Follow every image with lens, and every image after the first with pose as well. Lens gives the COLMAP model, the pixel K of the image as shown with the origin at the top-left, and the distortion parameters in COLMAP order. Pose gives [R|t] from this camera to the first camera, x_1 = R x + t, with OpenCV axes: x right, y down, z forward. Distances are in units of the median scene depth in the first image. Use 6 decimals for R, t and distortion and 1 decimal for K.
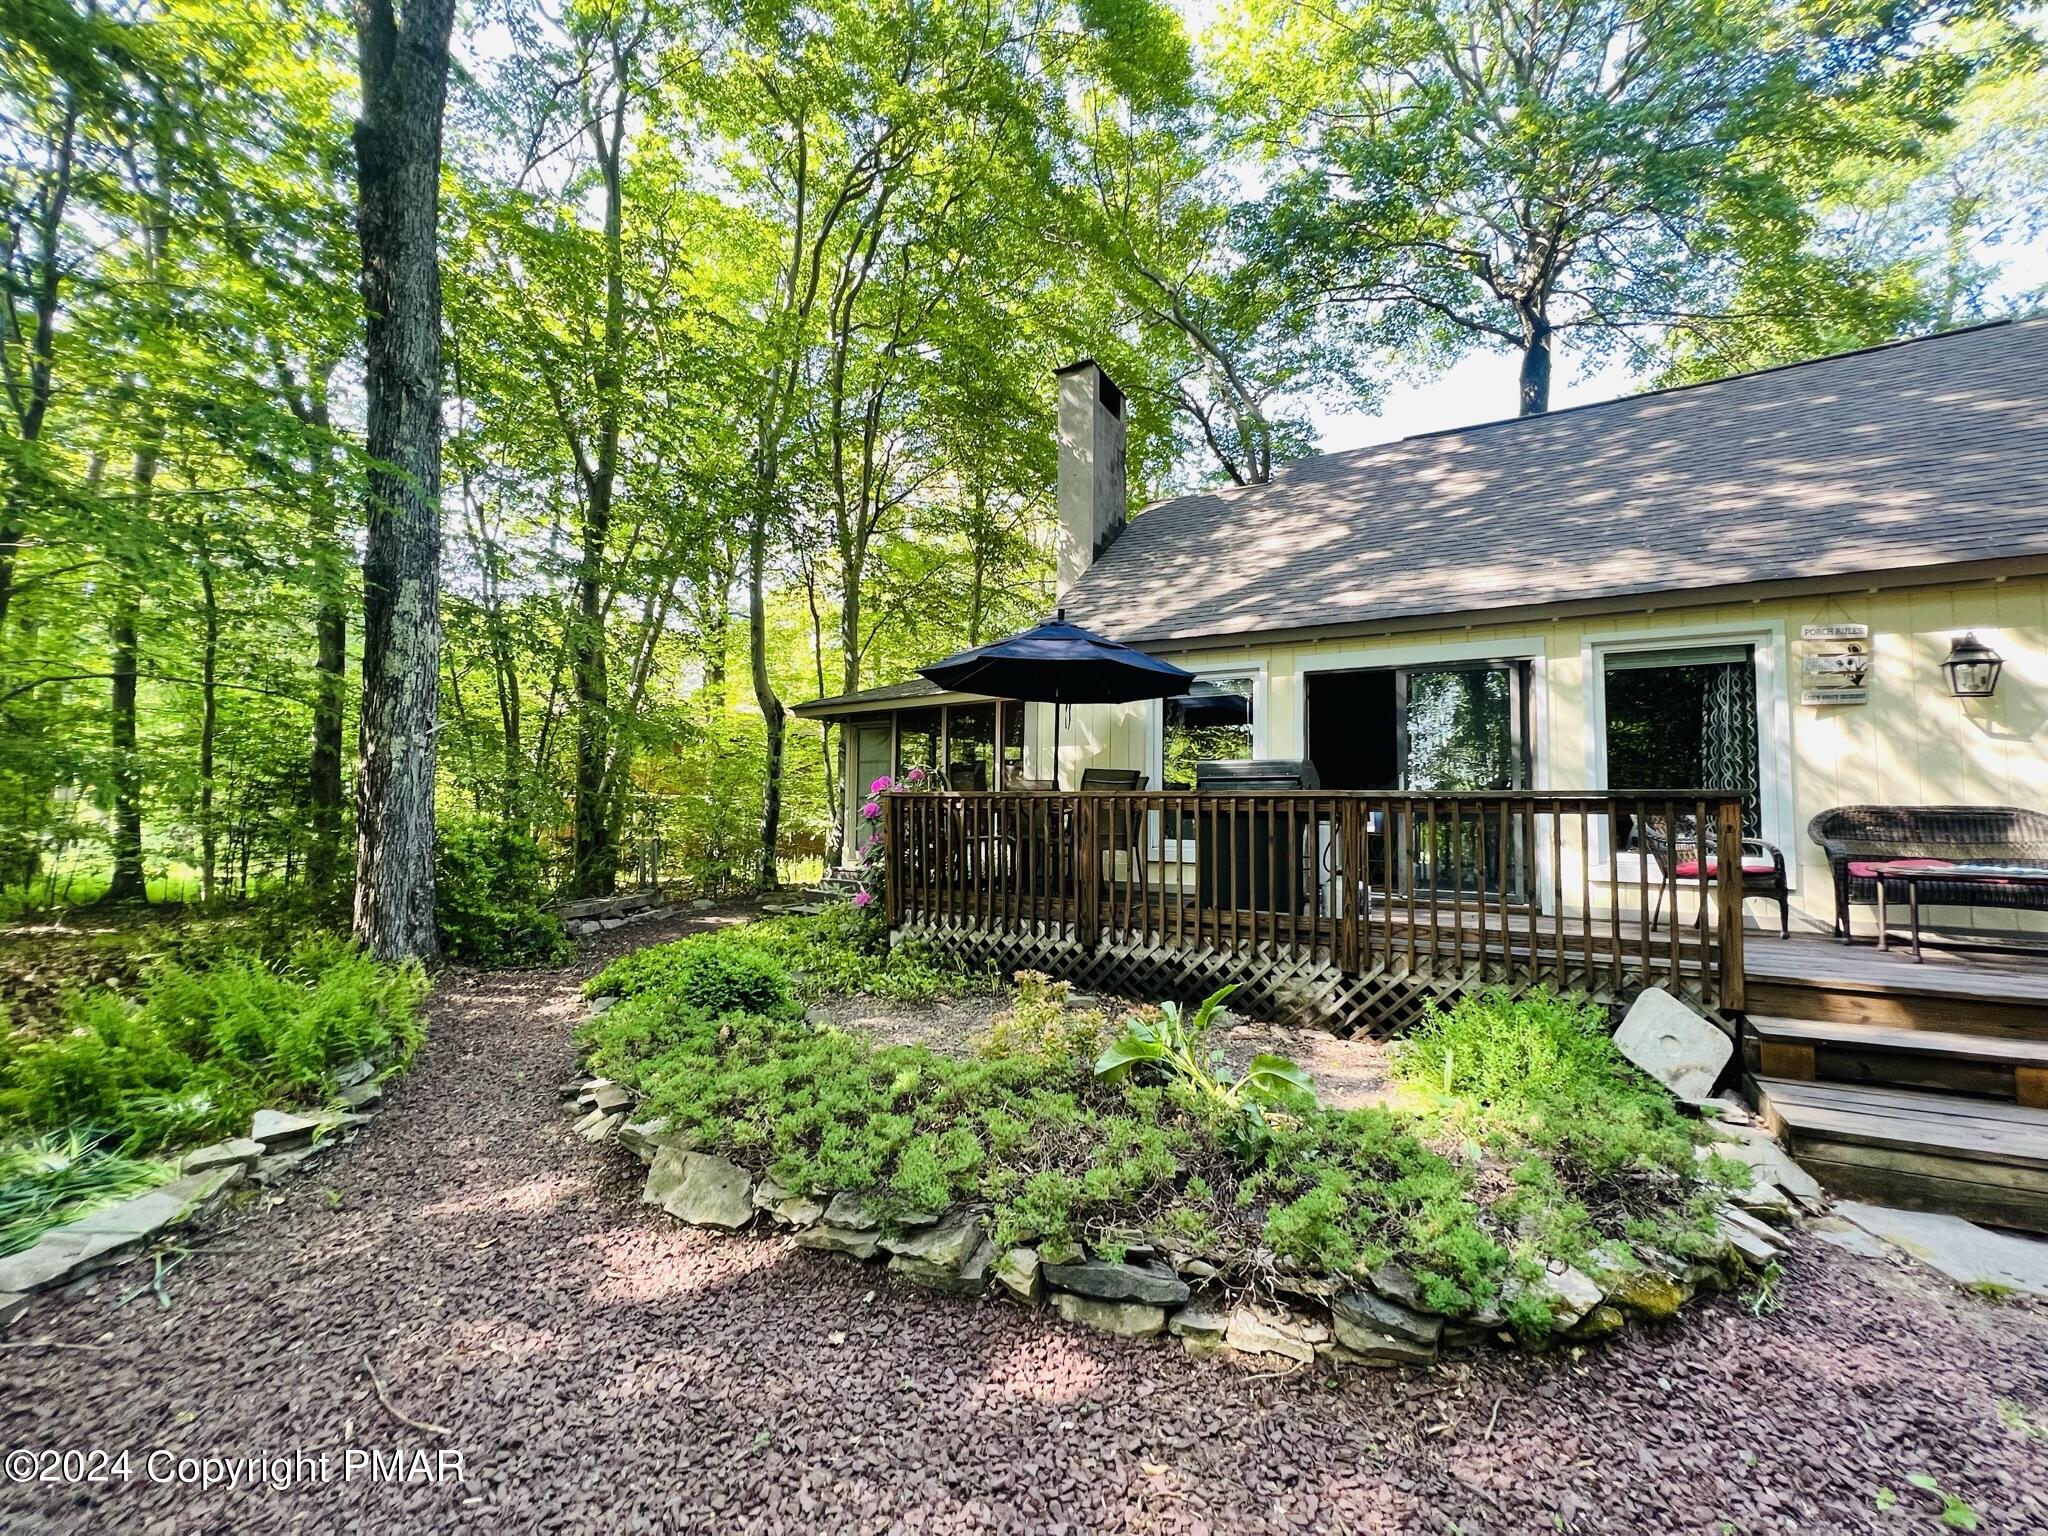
lens RADIAL K [[819.2, 0, 1029.0], [0, 819.2, 761.0], [0, 0, 1]] dist [0.000138, -0.000221]
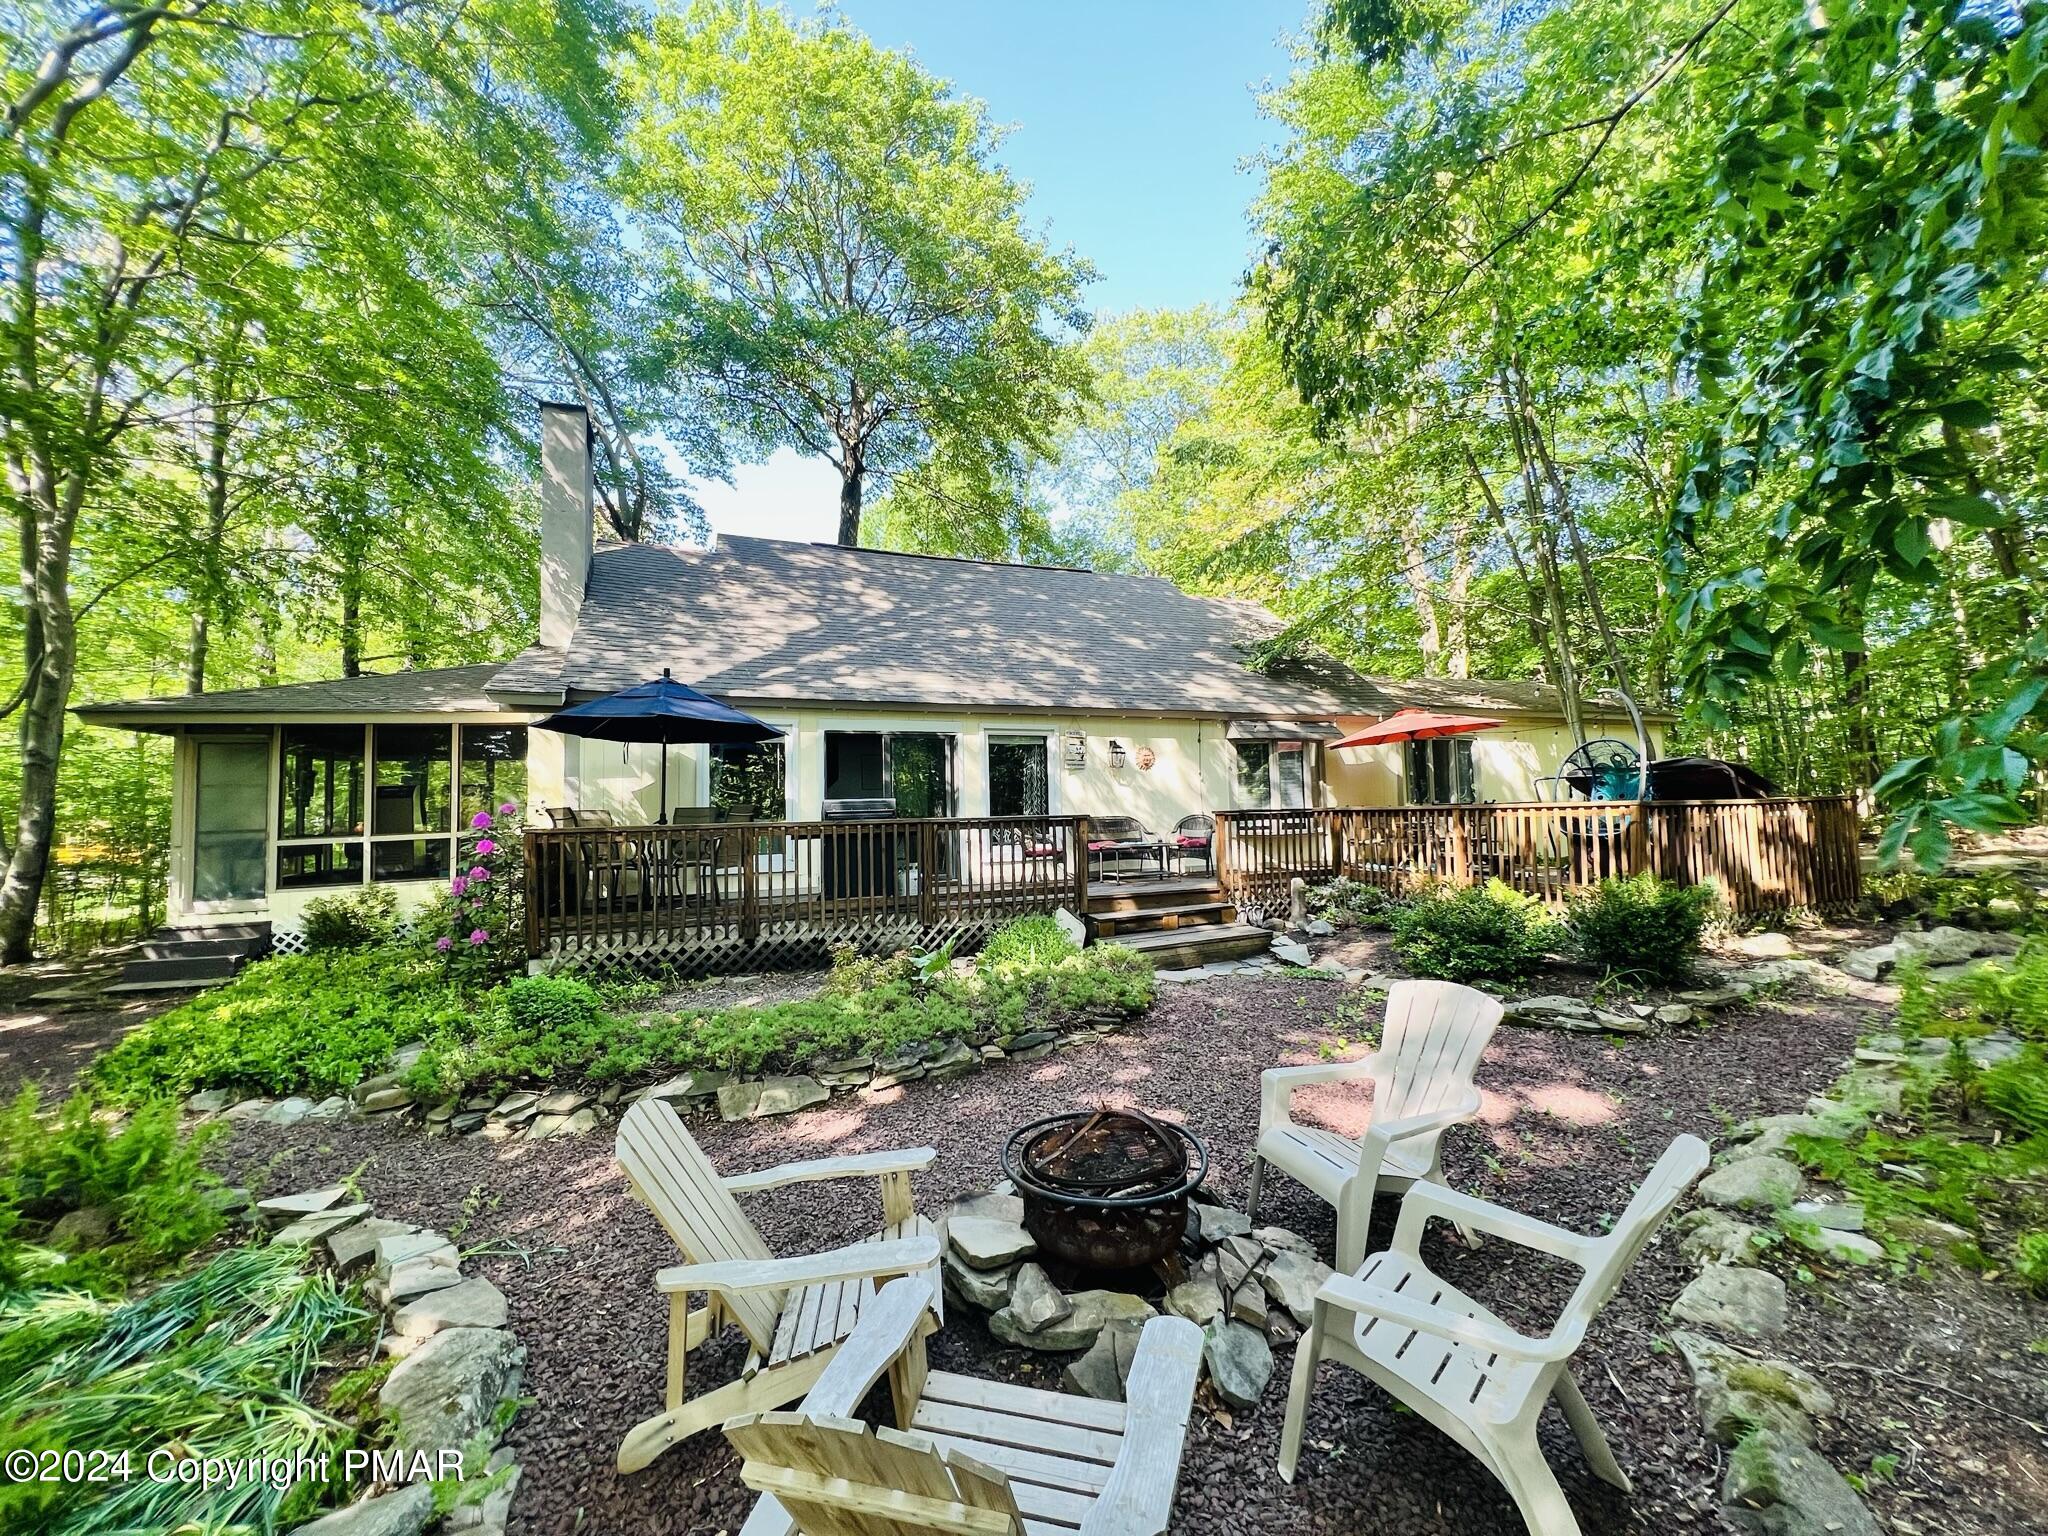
lens RADIAL K [[814.6, 0, 1021.9], [0, 814.6, 770.8], [0, 0, 1]] dist [0.000465, 0.000142]
pose [[0.616587, 0.013951, 0.787163, -0.692303], [-0.018971, 0.999816, -0.002859, -0.052168], [-0.787058, -0.013171, 0.616739, -0.160059]]
